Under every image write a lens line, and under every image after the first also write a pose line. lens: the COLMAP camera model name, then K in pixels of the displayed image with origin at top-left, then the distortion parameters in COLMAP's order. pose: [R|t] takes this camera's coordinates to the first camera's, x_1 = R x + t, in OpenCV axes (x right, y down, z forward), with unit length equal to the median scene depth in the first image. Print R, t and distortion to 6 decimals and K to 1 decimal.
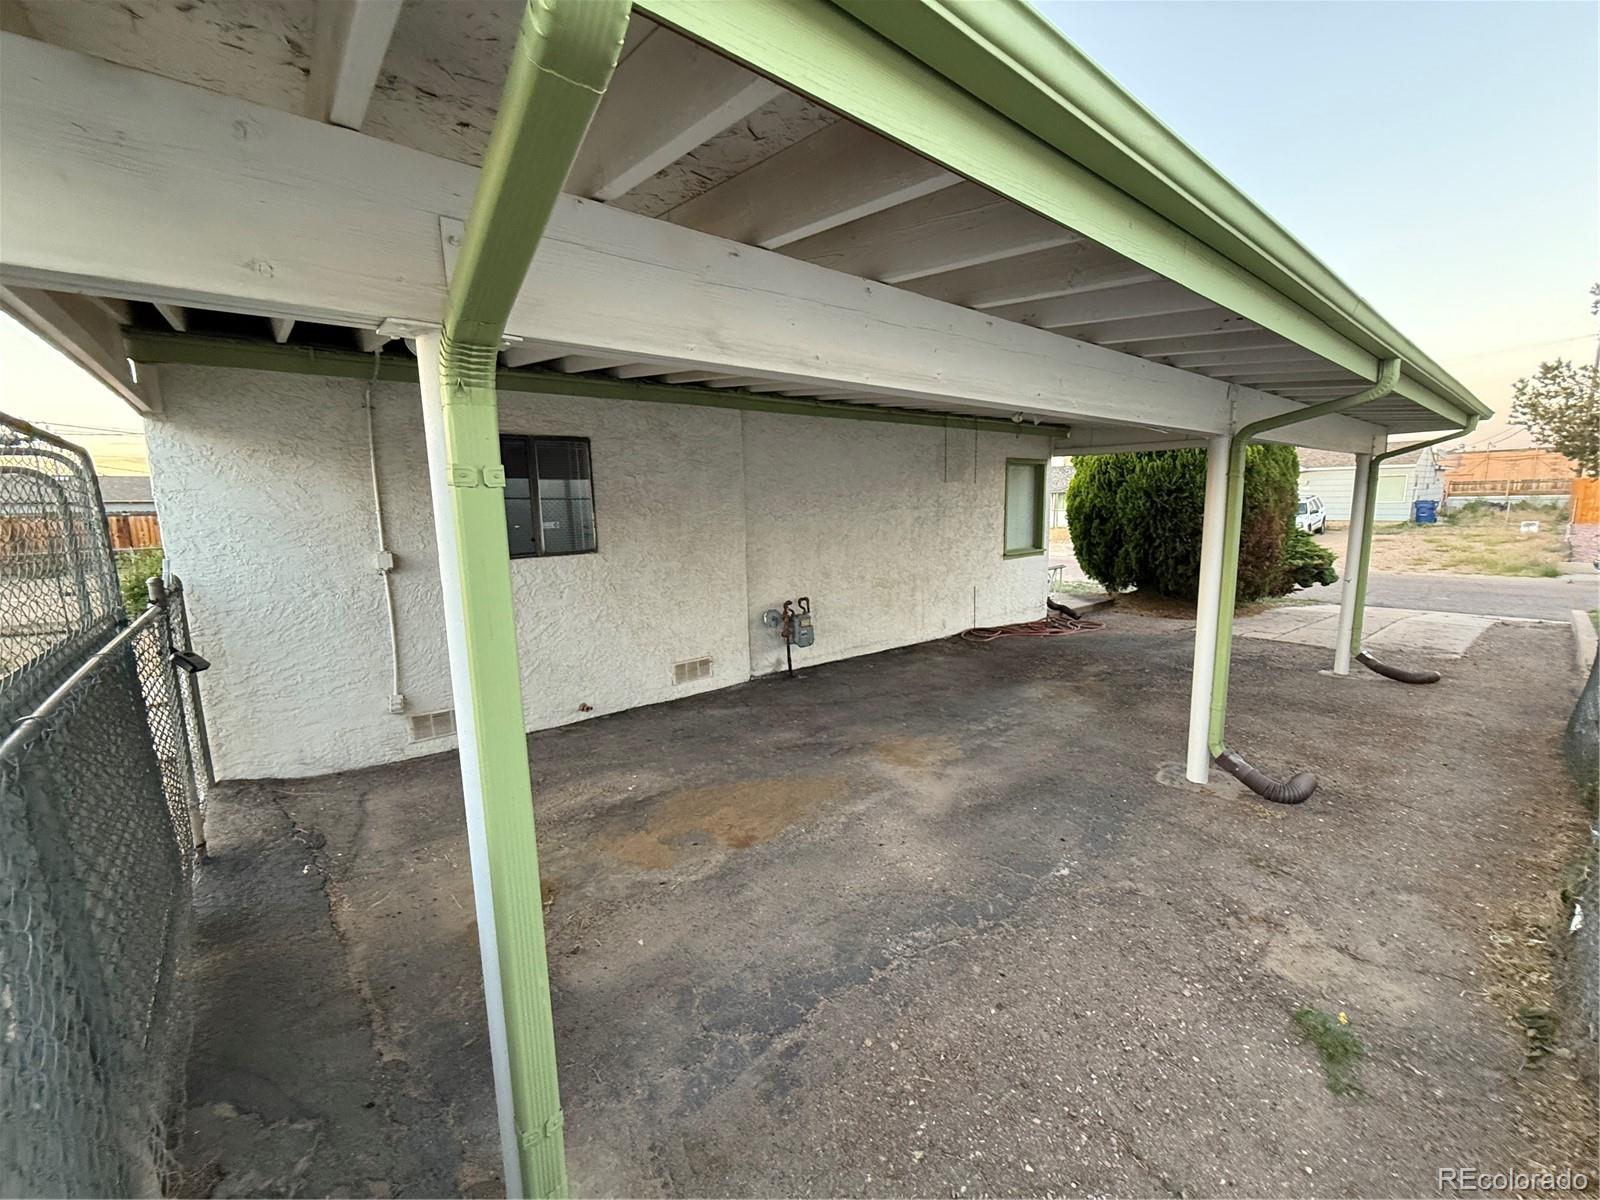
lens RADIAL K [[639.1, 0, 802.1], [0, 639.1, 597.6], [0, 0, 1]] dist [-0.000064, 0.000490]
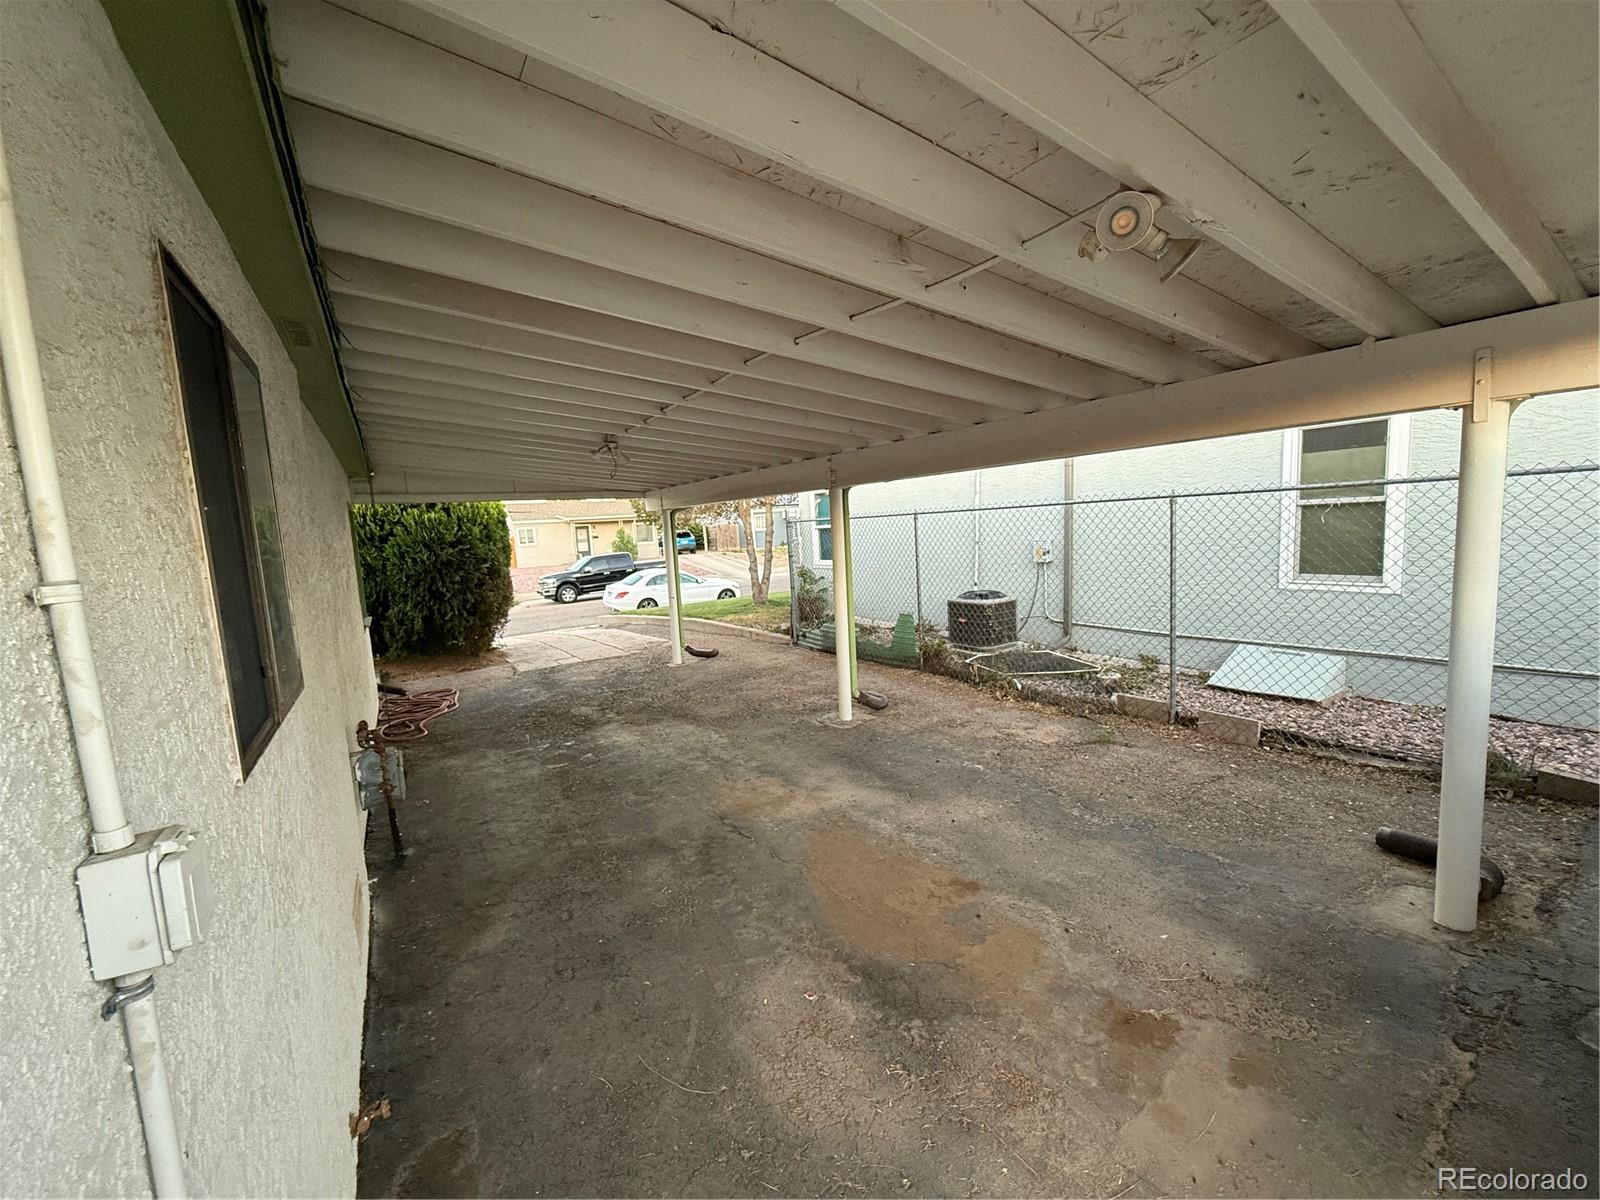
lens RADIAL K [[639.1, 0, 802.8], [0, 639.1, 600.4], [0, 0, 1]] dist [-0.000064, 0.000490]
pose [[0.117584, -0.102699, 0.987738, -0.595110], [0.202124, 0.976293, 0.077447, -0.083697], [-0.972276, 0.190539, 0.135554, 0.617824]]
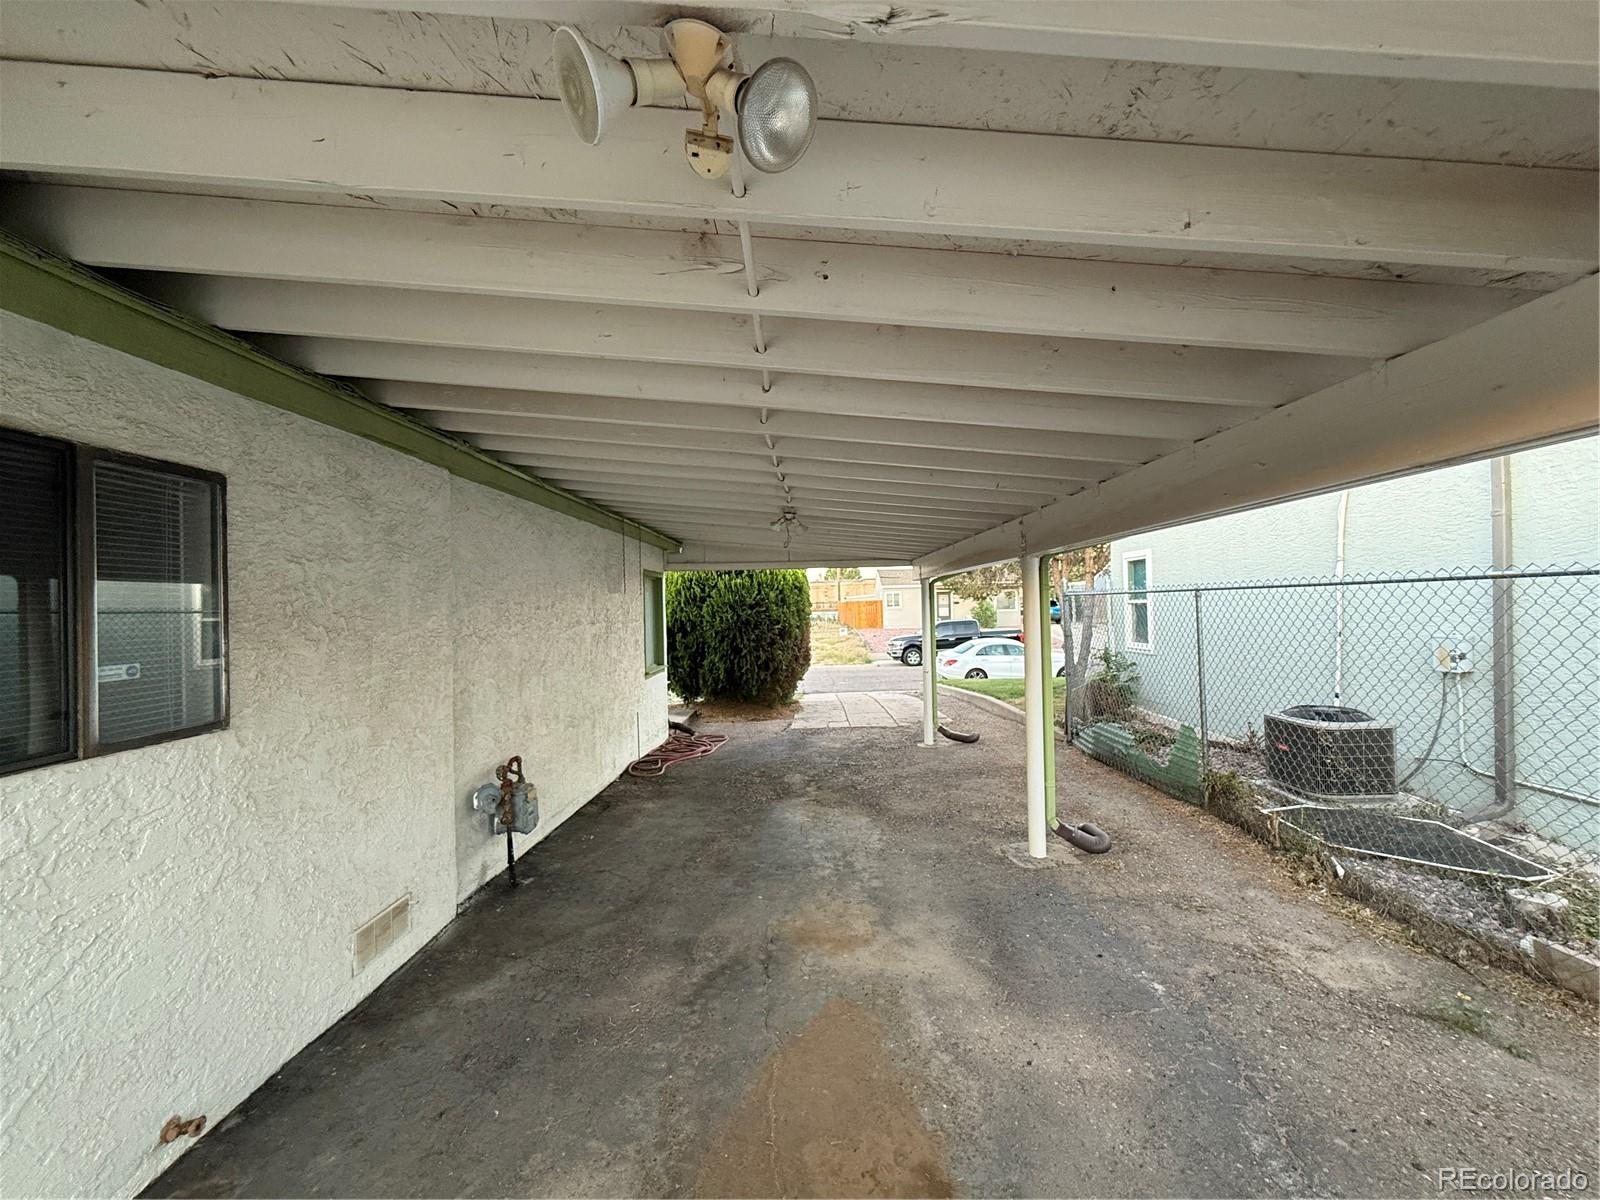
lens RADIAL K [[639.1, 0, 803.3], [0, 639.1, 598.6], [0, 0, 1]] dist [-0.000064, 0.000490]
pose [[0.649461, 0.014267, 0.760261, -0.370827], [0.123826, 0.984494, -0.124255, -0.050720], [-0.750245, 0.174839, 0.637623, 0.376842]]
